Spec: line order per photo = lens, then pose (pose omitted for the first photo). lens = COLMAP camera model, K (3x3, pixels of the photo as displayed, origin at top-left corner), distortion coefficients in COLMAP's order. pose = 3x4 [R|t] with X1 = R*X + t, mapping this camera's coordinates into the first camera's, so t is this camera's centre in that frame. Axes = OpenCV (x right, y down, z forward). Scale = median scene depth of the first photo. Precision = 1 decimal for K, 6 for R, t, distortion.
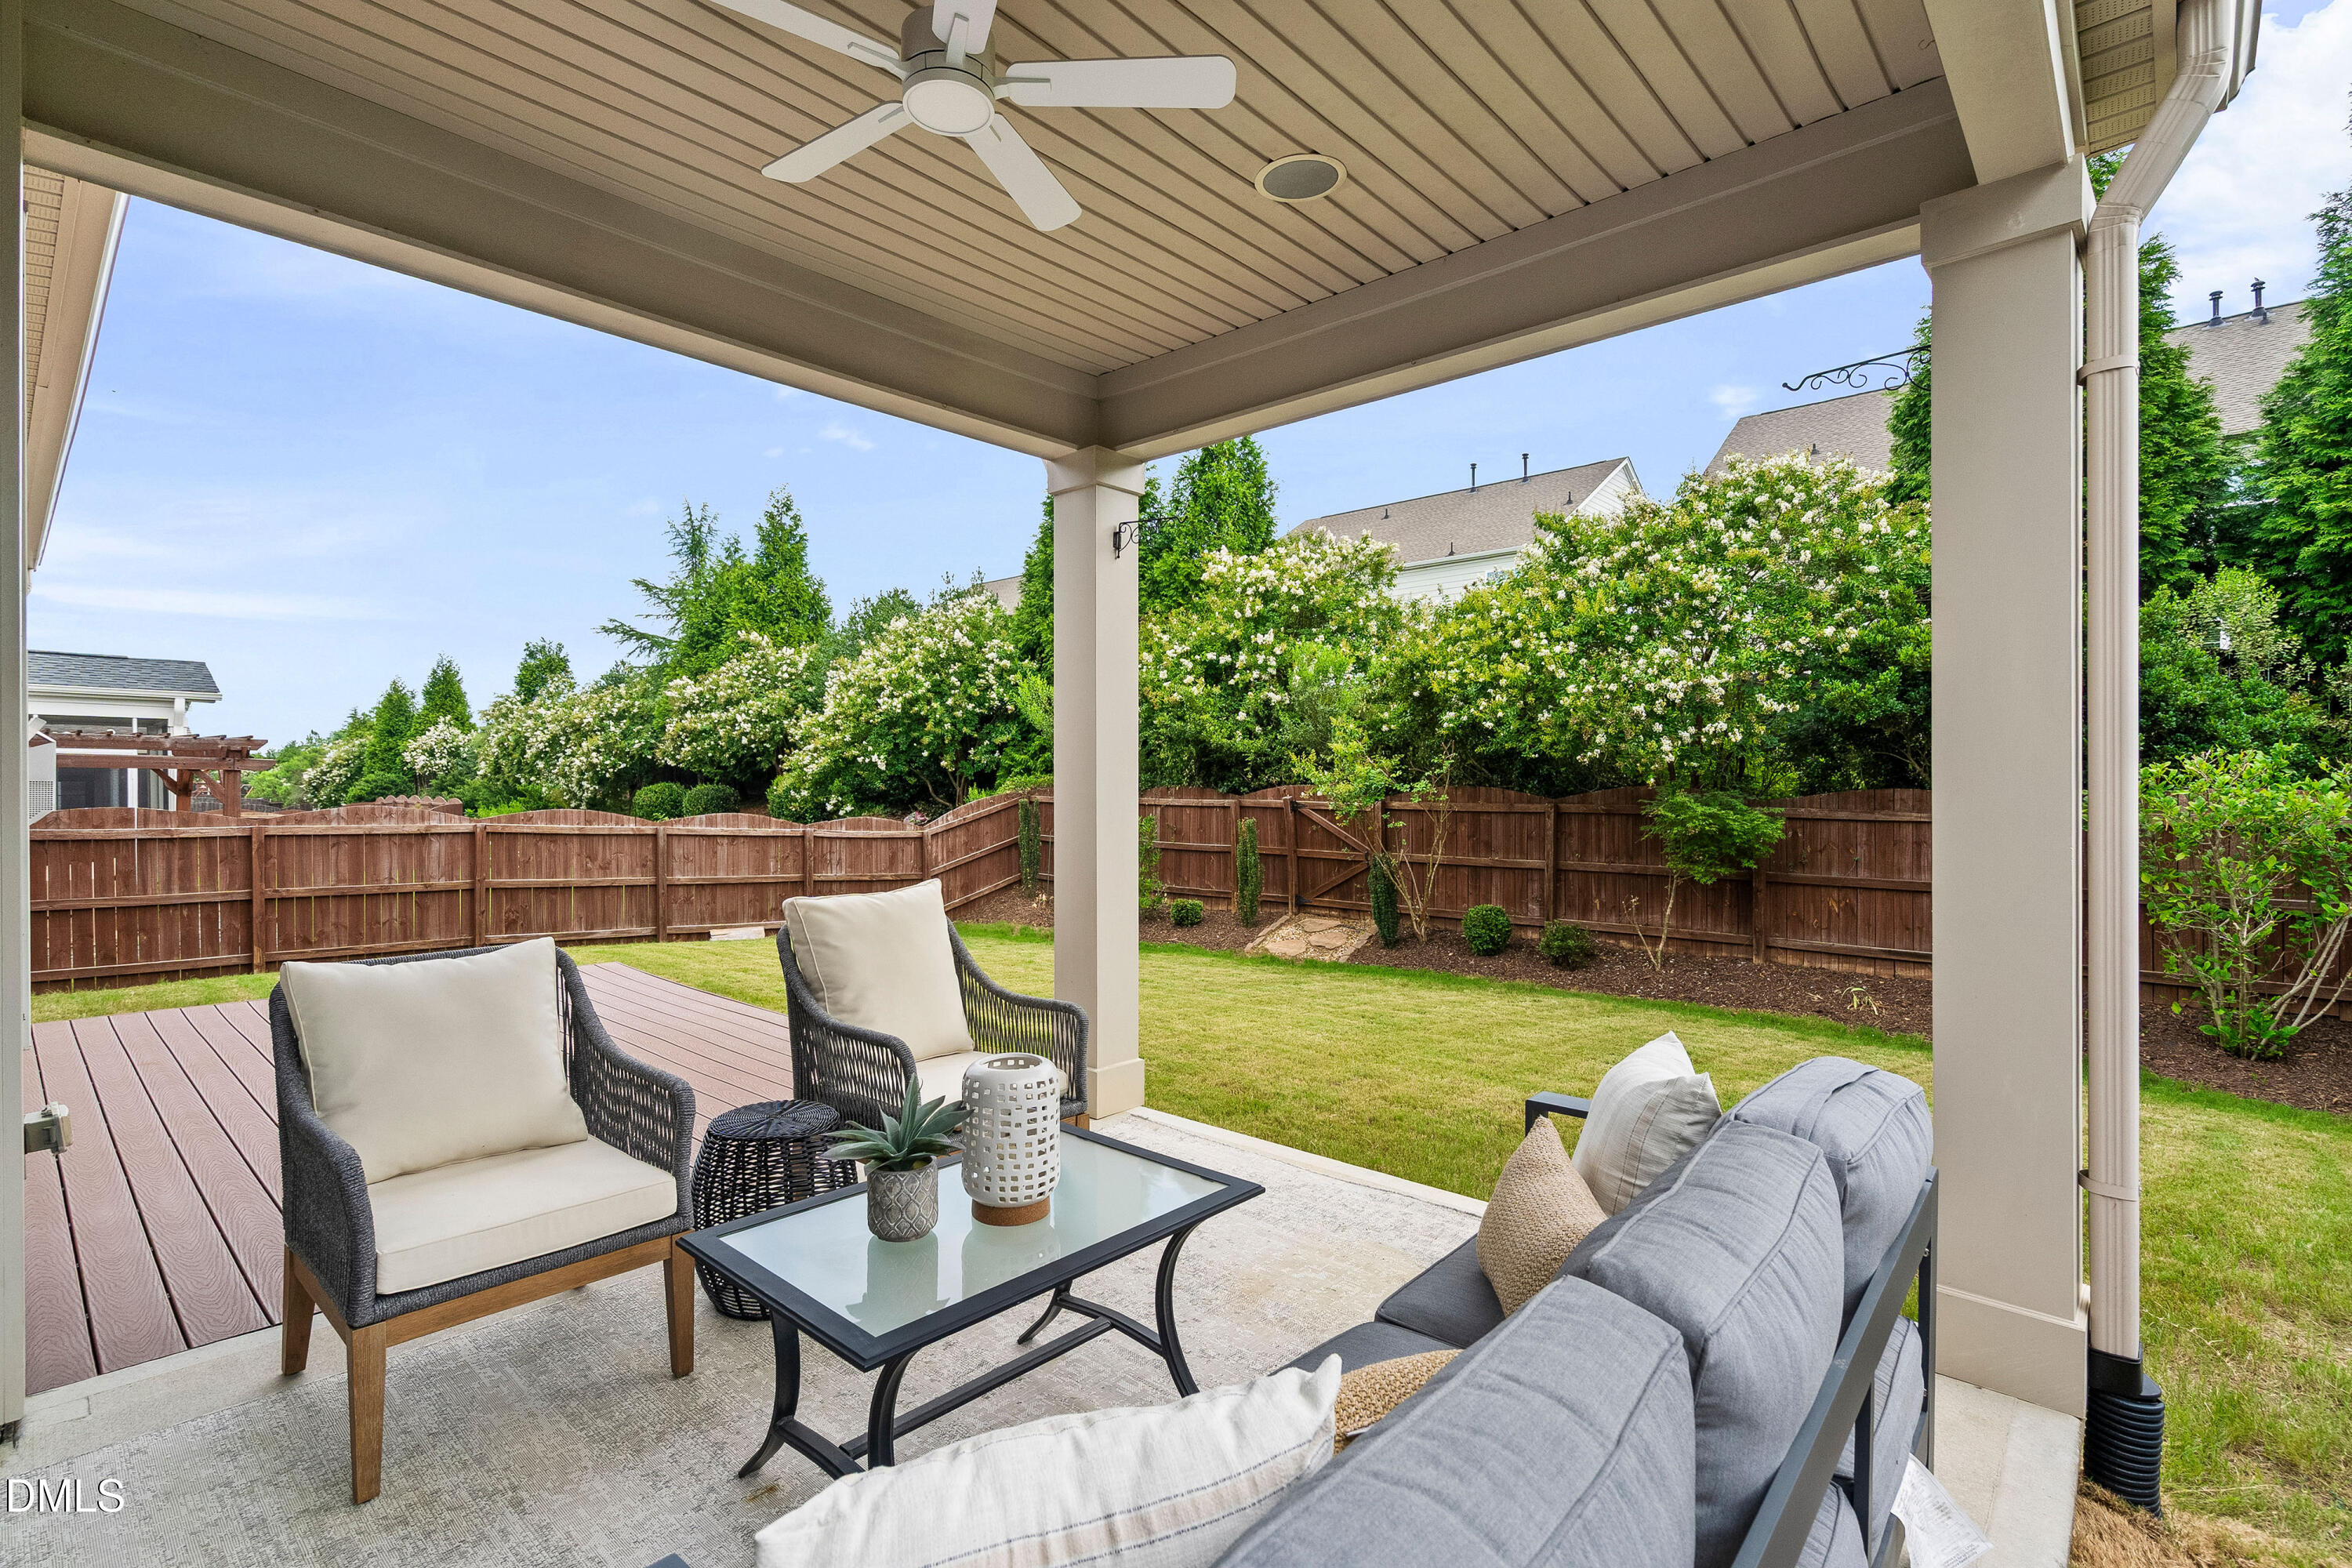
lens RADIAL K [[1070.5, 0, 1141.2], [0, 1070.5, 789.8], [0, 0, 1]] dist [0.000683, 0.000580]
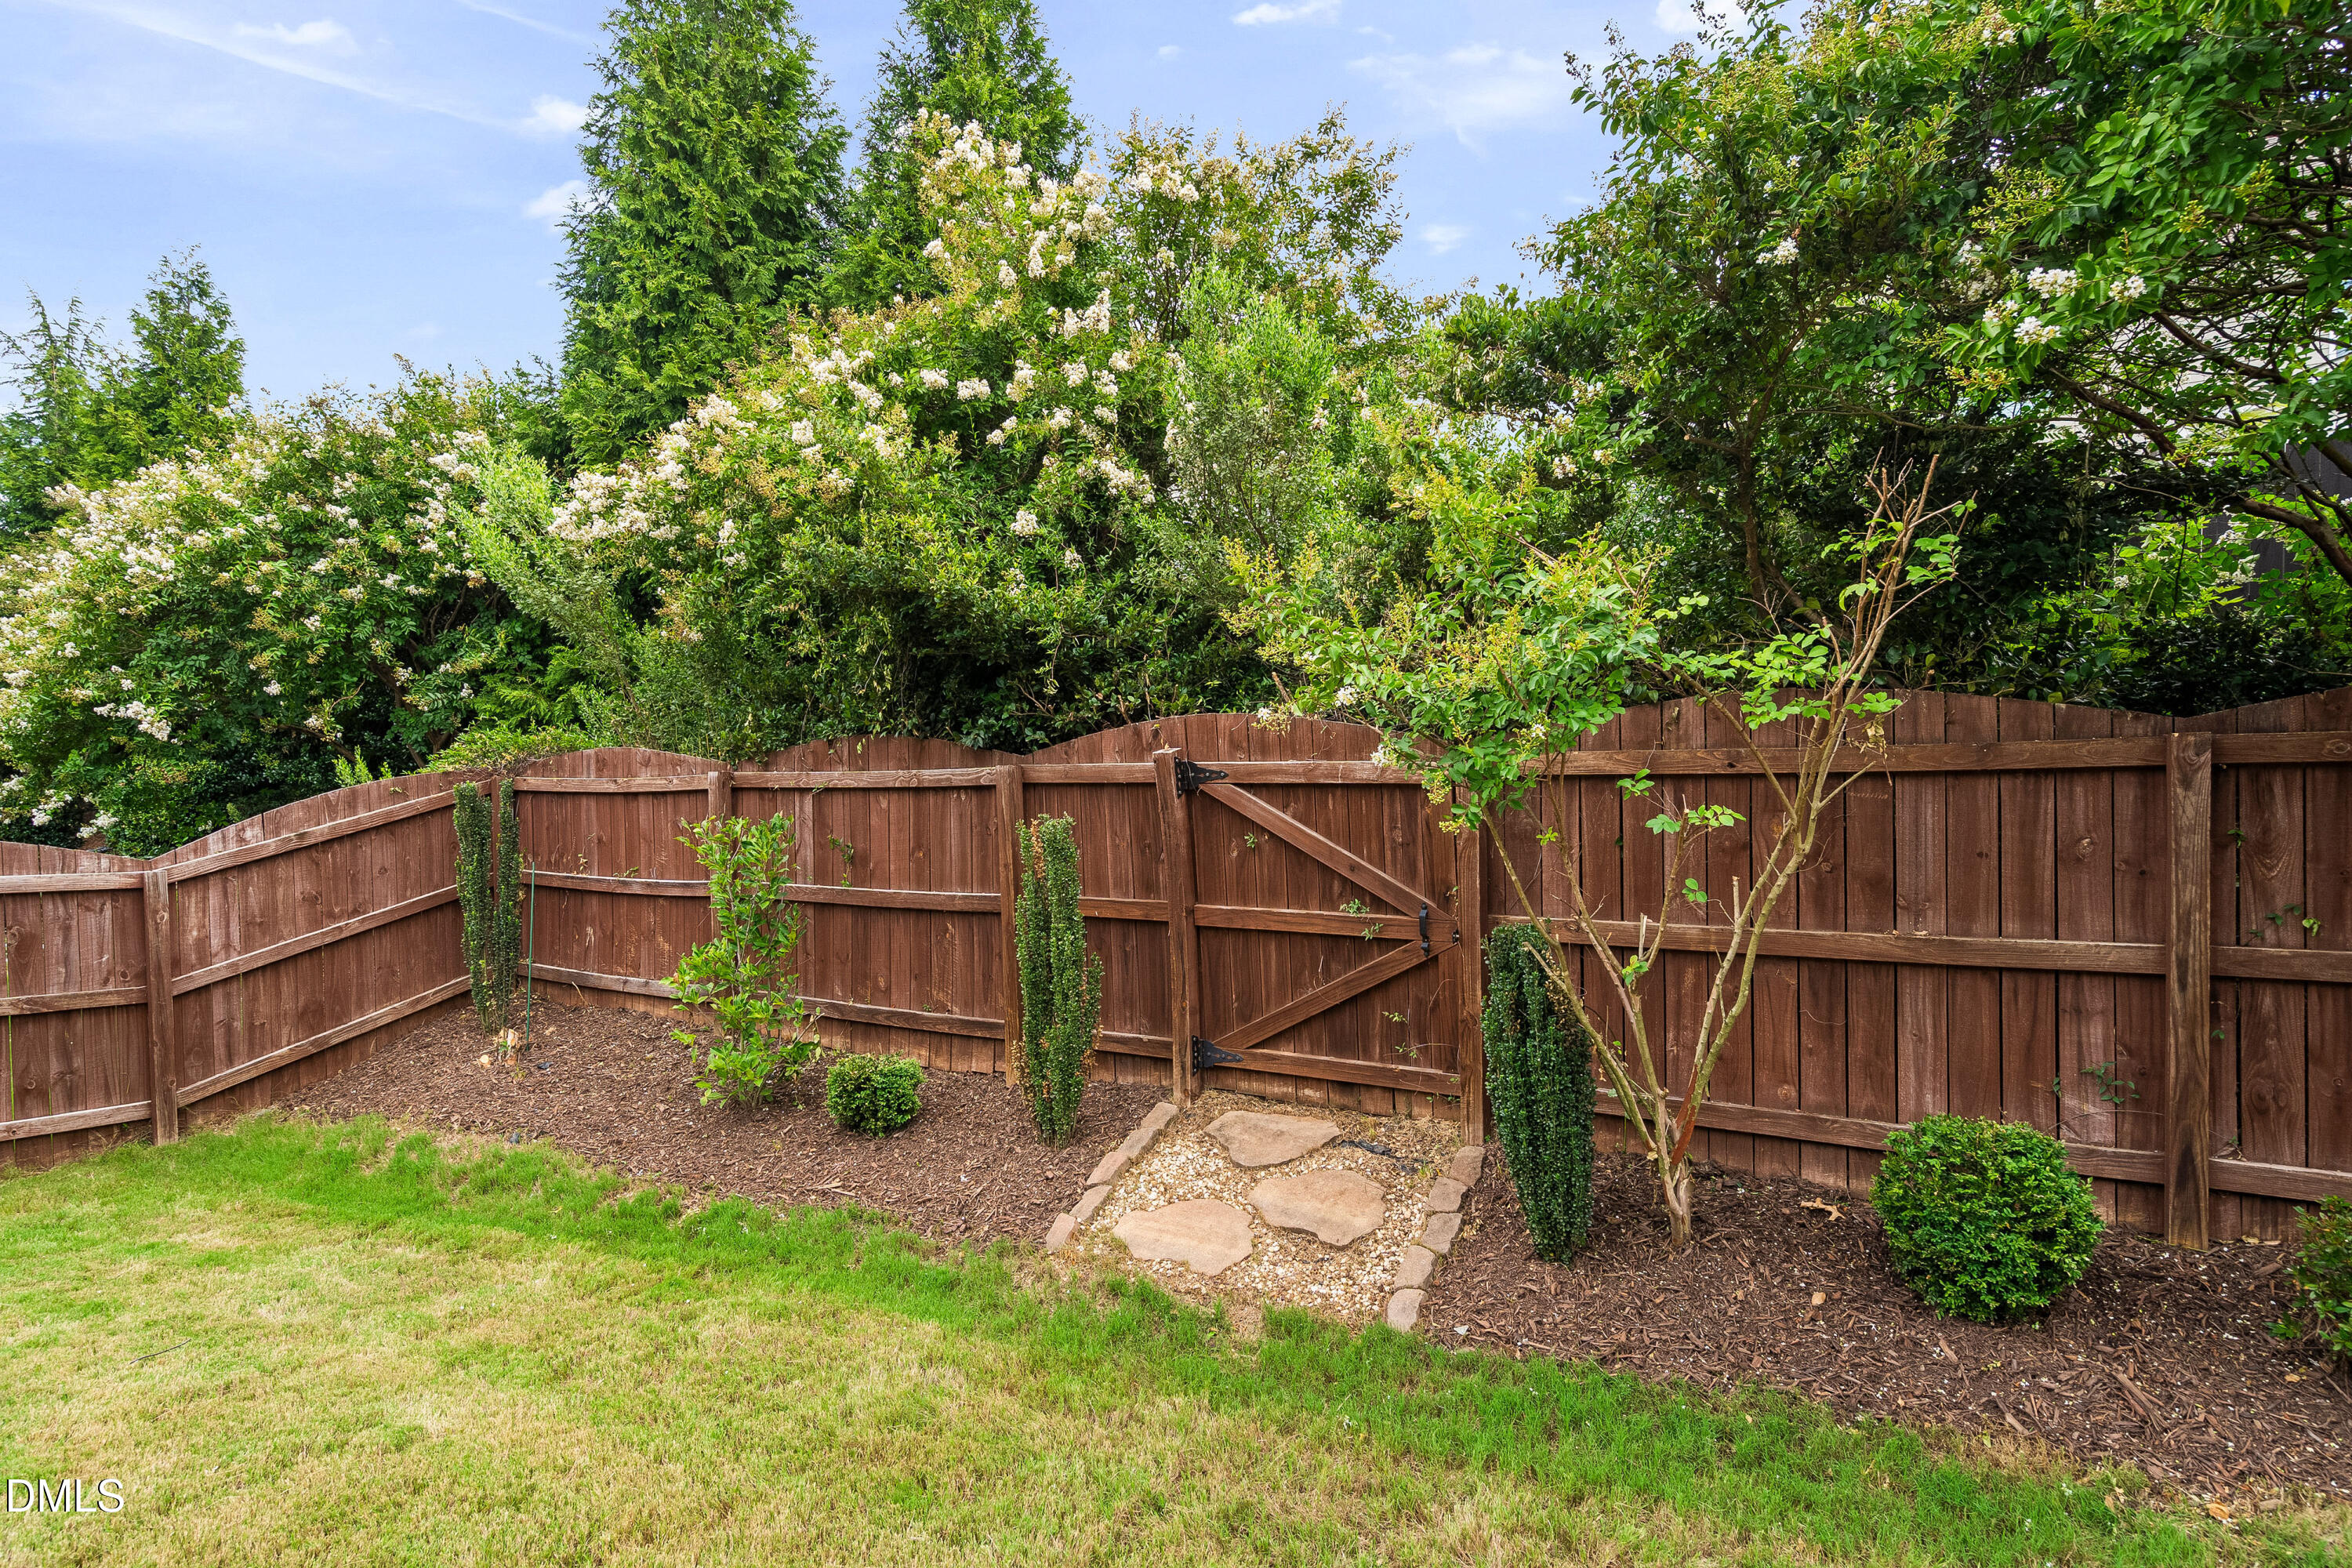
lens RADIAL K [[1233.0, 0, 1155.8], [0, 1233.0, 826.0], [0, 0, 1]] dist [0.002720, -0.000362]
pose [[0.979380, -0.018390, 0.201187, 0.055749], [0.013965, 0.999629, 0.023392, 0.021419], [-0.201542, -0.020100, 0.979274, 0.625620]]
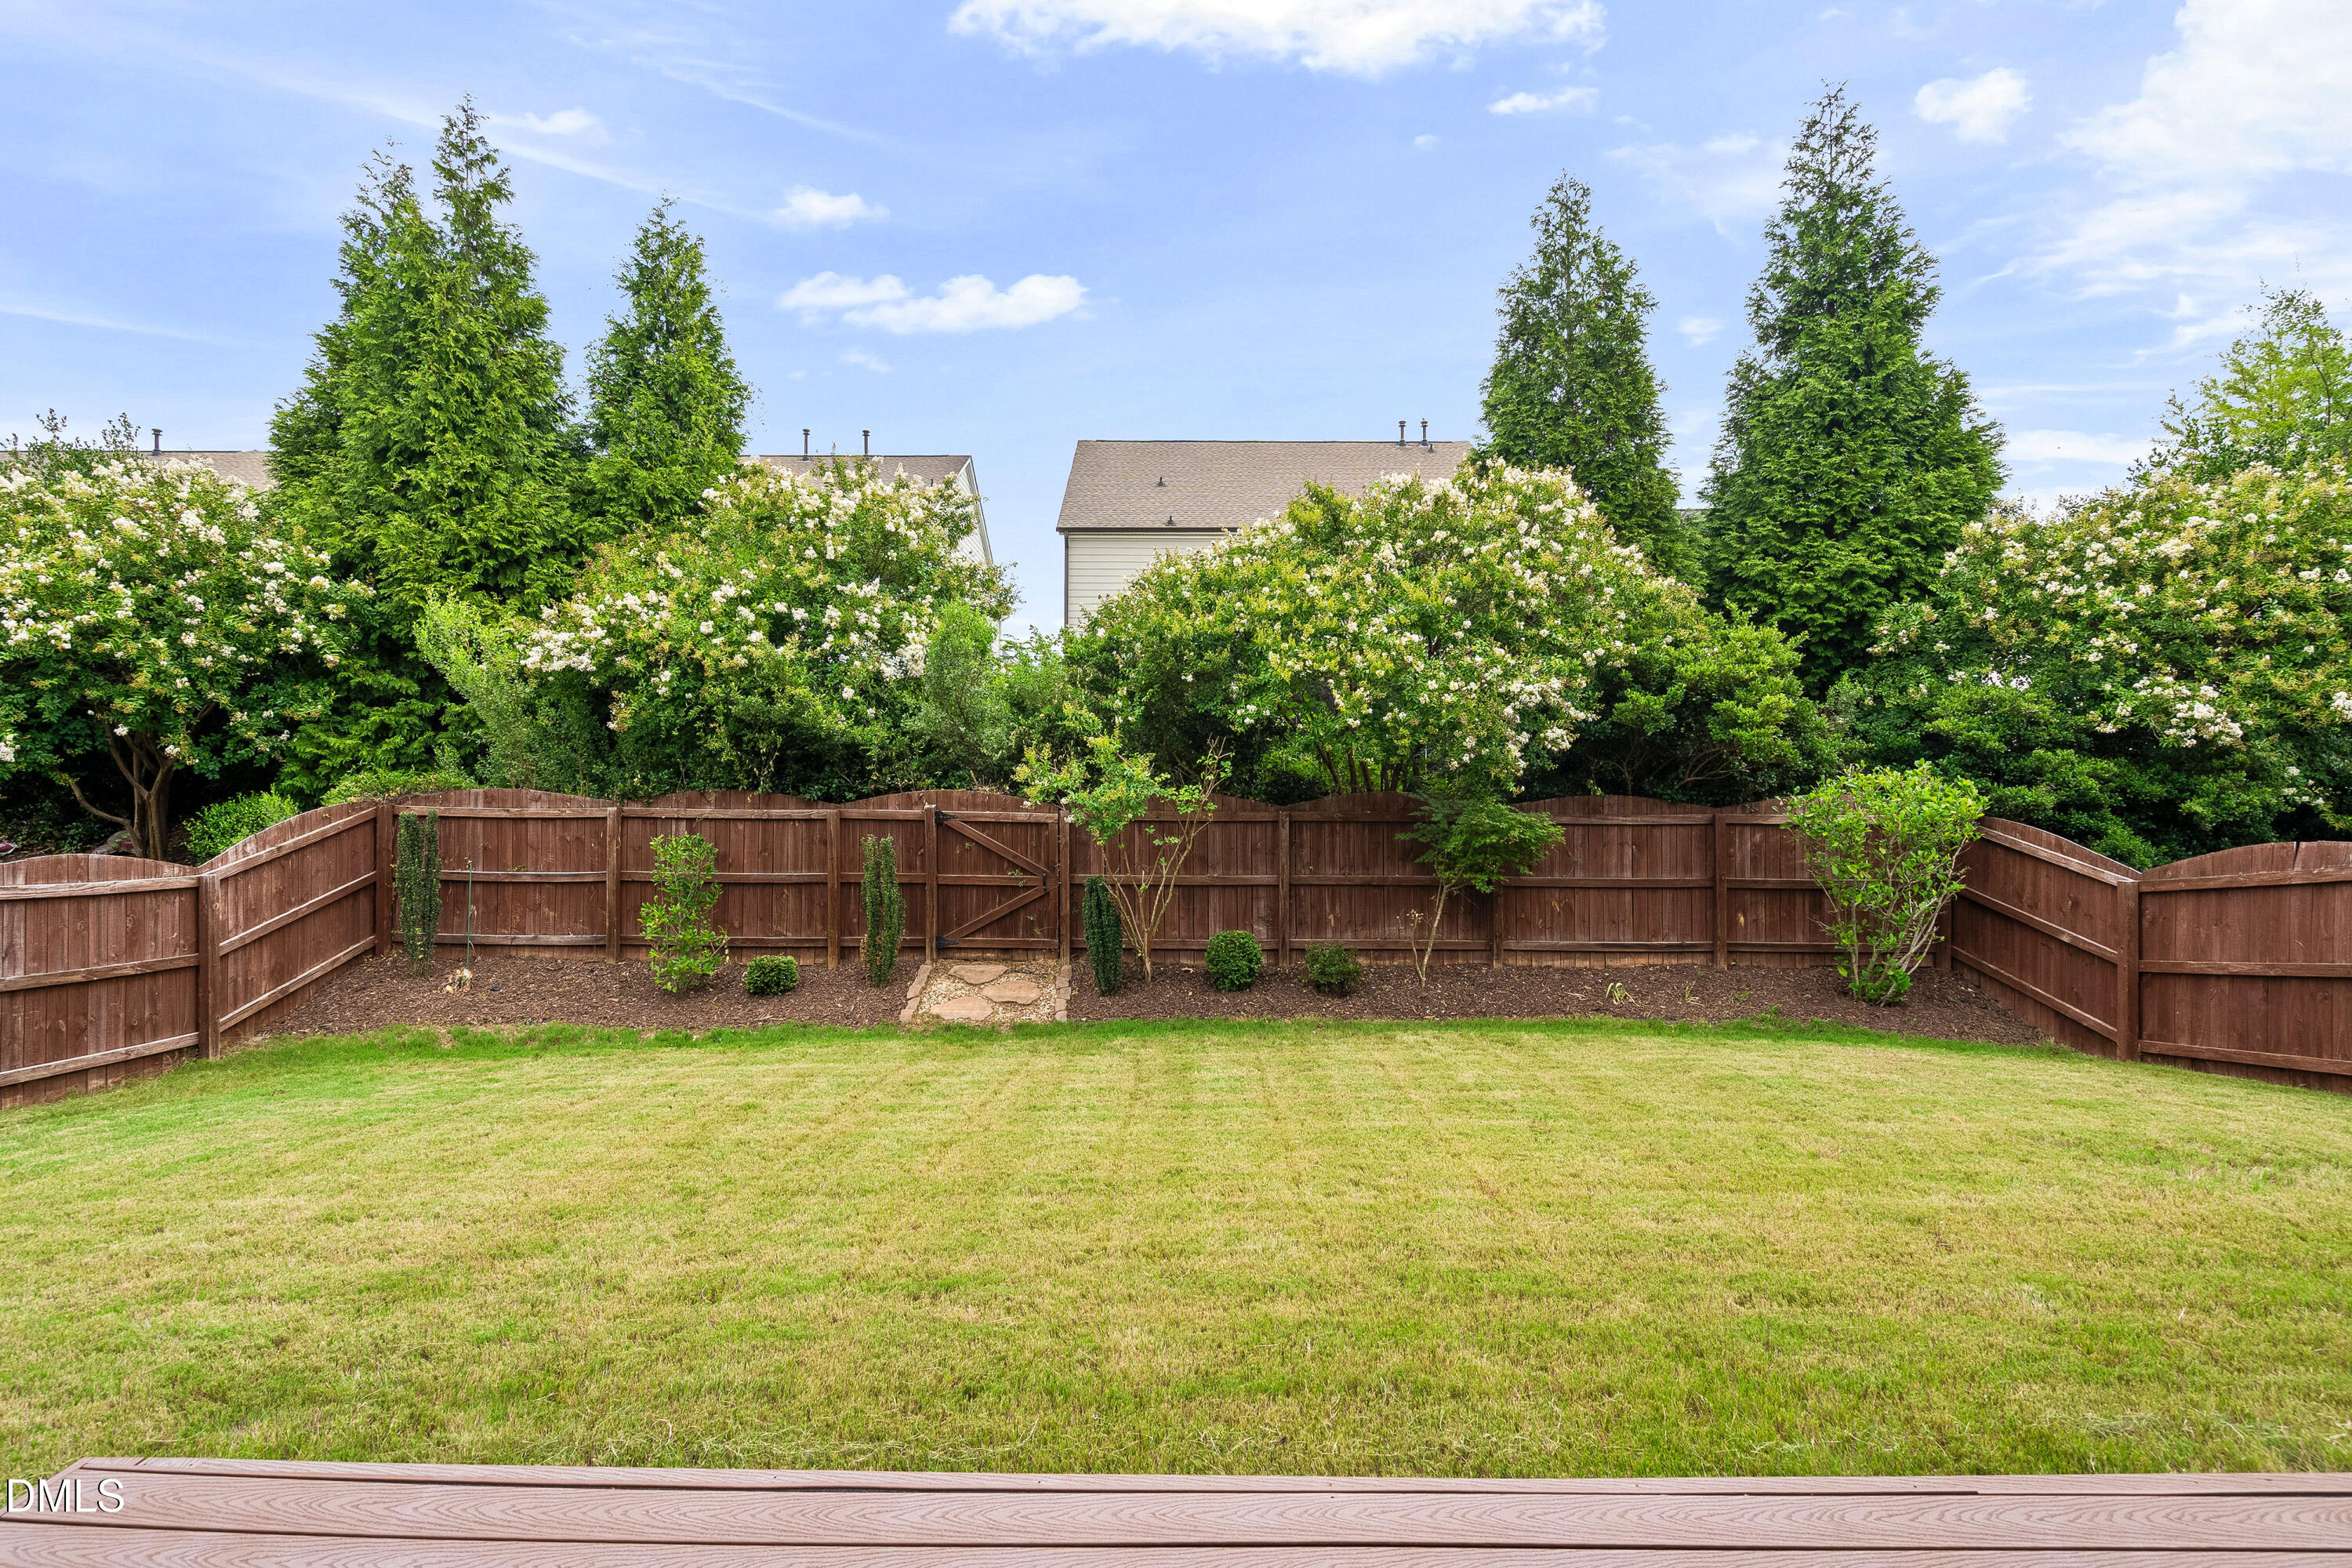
lens RADIAL K [[1083.9, 0, 1140.6], [0, 1083.9, 780.5], [0, 0, 1]] dist [-0.003609, 0.000274]
pose [[0.737738, 0.002455, 0.675082, -0.265514], [0.000813, 0.999989, -0.004525, -0.007279], [-0.675086, 0.003888, 0.737729, 0.344184]]
